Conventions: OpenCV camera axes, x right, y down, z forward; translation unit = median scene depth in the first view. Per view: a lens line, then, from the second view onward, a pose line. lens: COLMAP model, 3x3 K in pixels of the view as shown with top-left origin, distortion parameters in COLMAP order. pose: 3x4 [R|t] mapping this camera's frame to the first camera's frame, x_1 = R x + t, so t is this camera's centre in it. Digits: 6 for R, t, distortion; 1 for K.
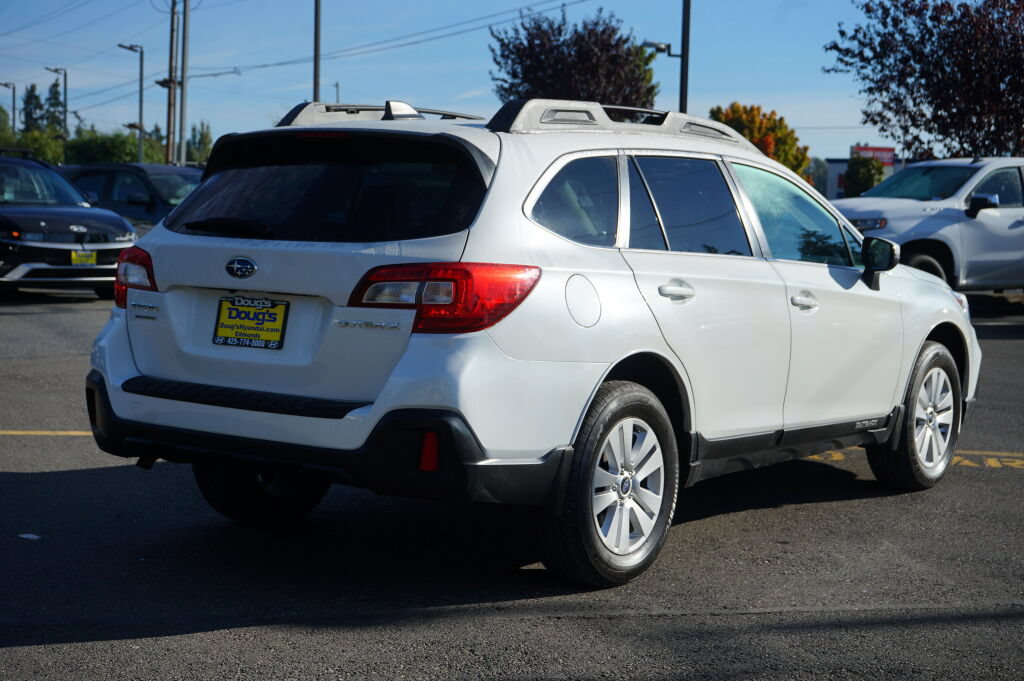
lens RADIAL K [[1762.1, 0, 512.0], [0, 1762.1, 340.5], [0, 0, 1]] dist [-0.027727, -0.101947]
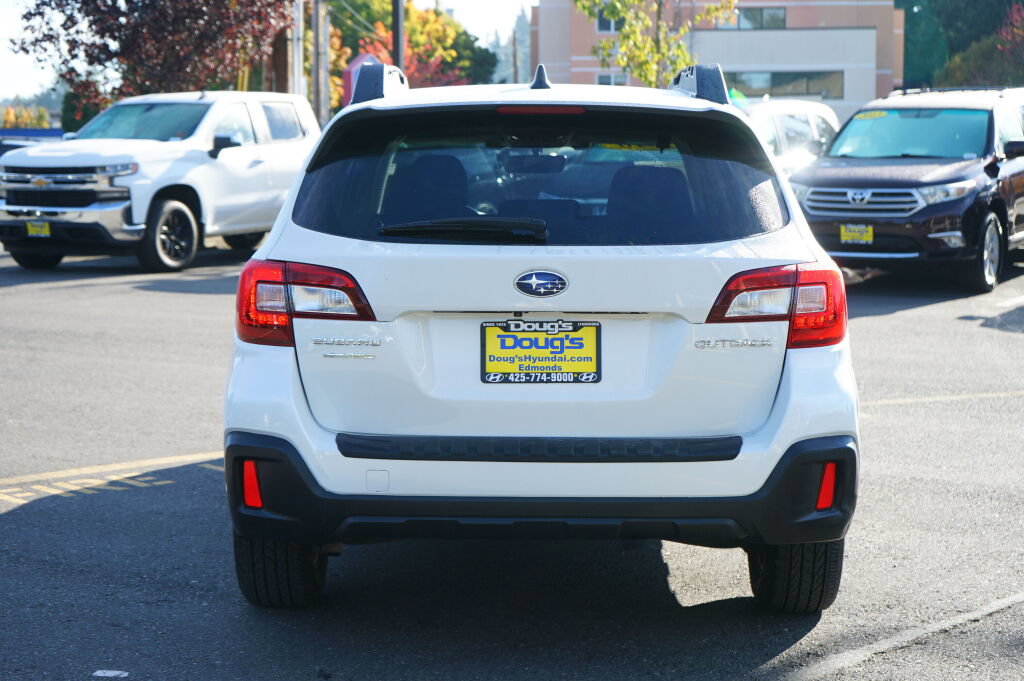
lens RADIAL K [[1902.0, 0, 512.0], [0, 1902.0, 340.5], [0, 0, 1]] dist [-0.037954, 0.274523]
pose [[0.822249, -0.082885, 0.563060, -0.593659], [0.064303, 0.996533, 0.052790, -0.056779], [-0.565484, -0.007200, 0.824728, 0.284838]]
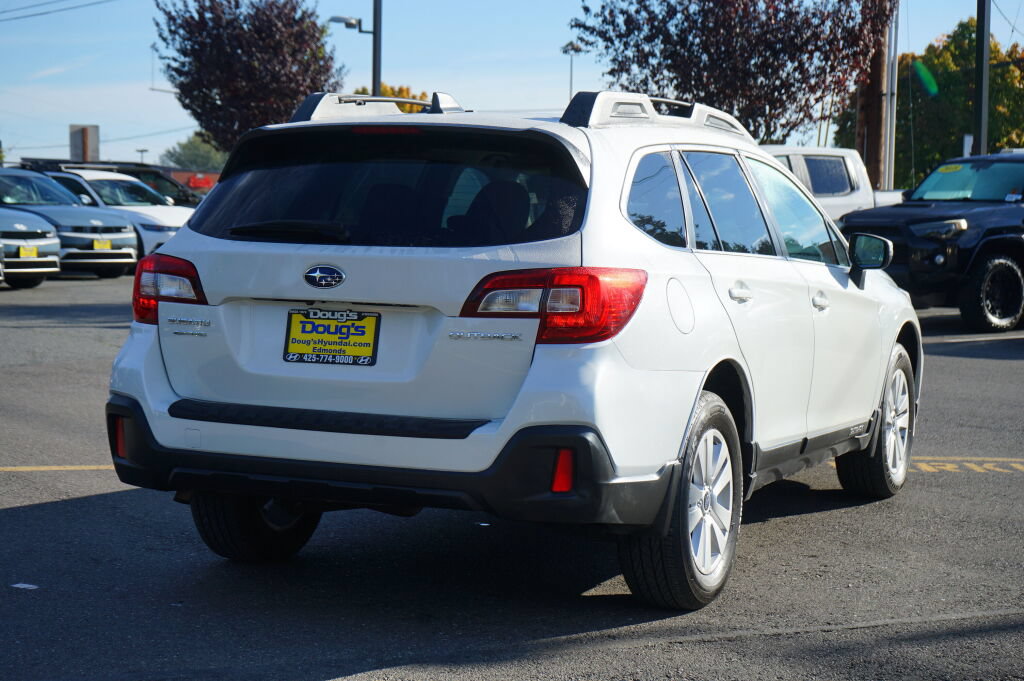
lens RADIAL K [[1999.2, 0, 512.0], [0, 1999.2, 340.5], [0, 0, 1]] dist [-0.063470, -0.062897]
pose [[0.978356, -0.023200, 0.205624, -0.250754], [0.024317, 0.999700, -0.002909, -0.002872], [-0.205495, 0.007846, 0.978627, -0.025374]]
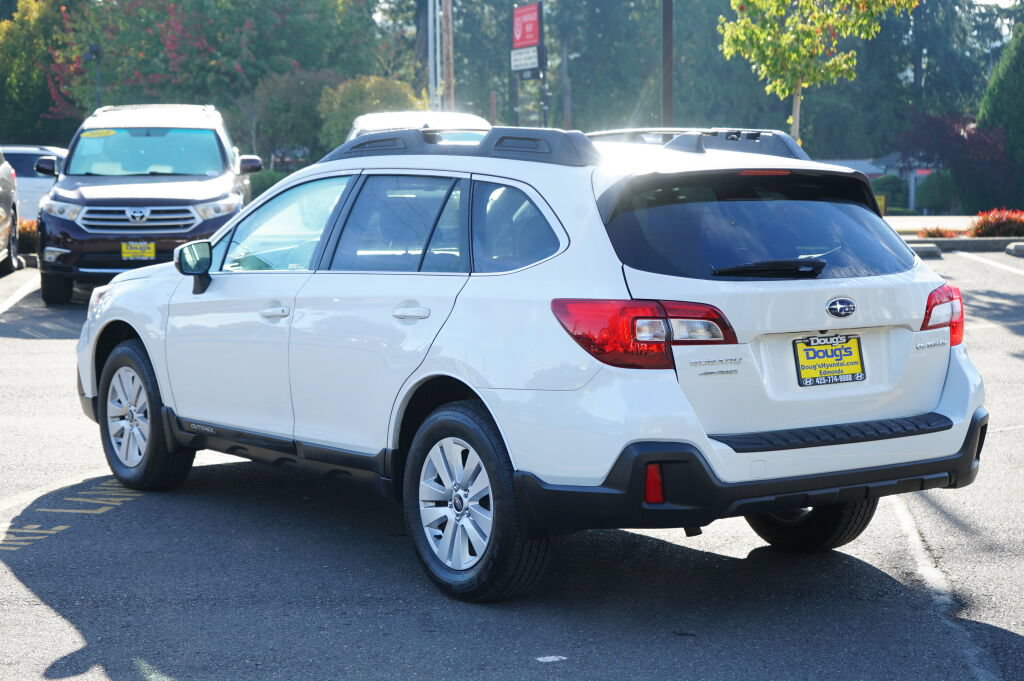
lens RADIAL K [[1999.2, 0, 512.0], [0, 1999.2, 340.5], [0, 0, 1]] dist [-0.063470, -0.062897]
pose [[0.338723, -0.118968, 0.933335, -1.213977], [0.082501, 0.991909, 0.096493, -0.139579], [-0.937262, 0.044317, 0.345797, 0.716196]]
